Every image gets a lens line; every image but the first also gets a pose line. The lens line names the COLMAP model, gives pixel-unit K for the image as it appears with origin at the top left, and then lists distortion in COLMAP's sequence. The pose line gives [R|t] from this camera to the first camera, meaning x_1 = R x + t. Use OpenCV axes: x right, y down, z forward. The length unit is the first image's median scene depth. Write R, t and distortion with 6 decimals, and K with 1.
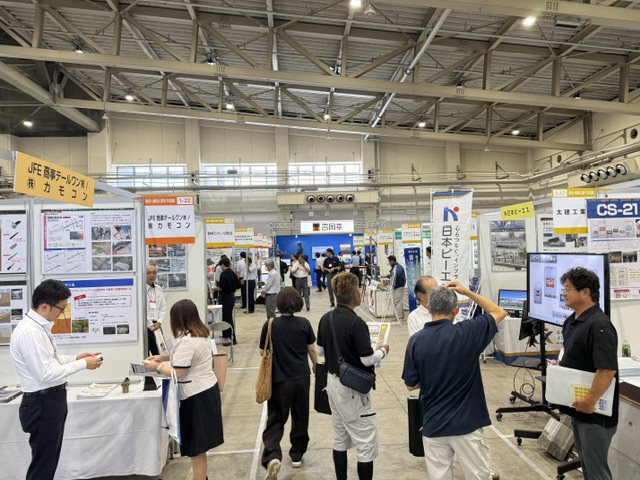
lens RADIAL K [[463.5, 0, 320.0], [0, 463.5, 240.0], [0, 0, 1]] dist [-0.000837, -0.000377]
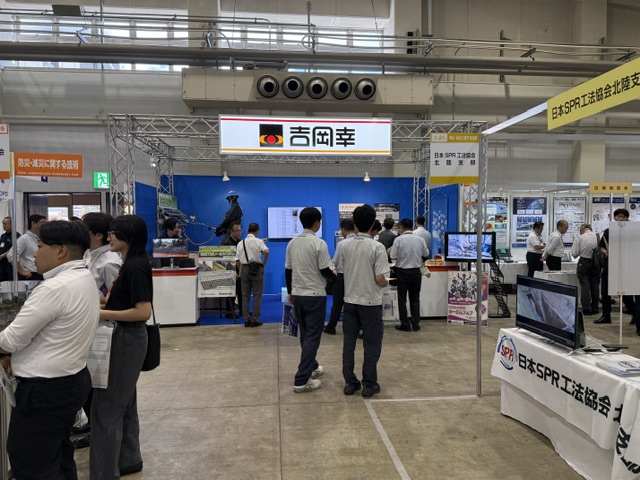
lens RADIAL K [[463.5, 0, 320.0], [0, 463.5, 240.0], [0, 0, 1]] dist [-0.000837, -0.000377]
pose [[0.998817, 0.022350, 0.043180, 0.010644], [-0.024280, 0.998705, 0.044713, 0.023519], [-0.042125, -0.045709, 0.998066, 0.594498]]
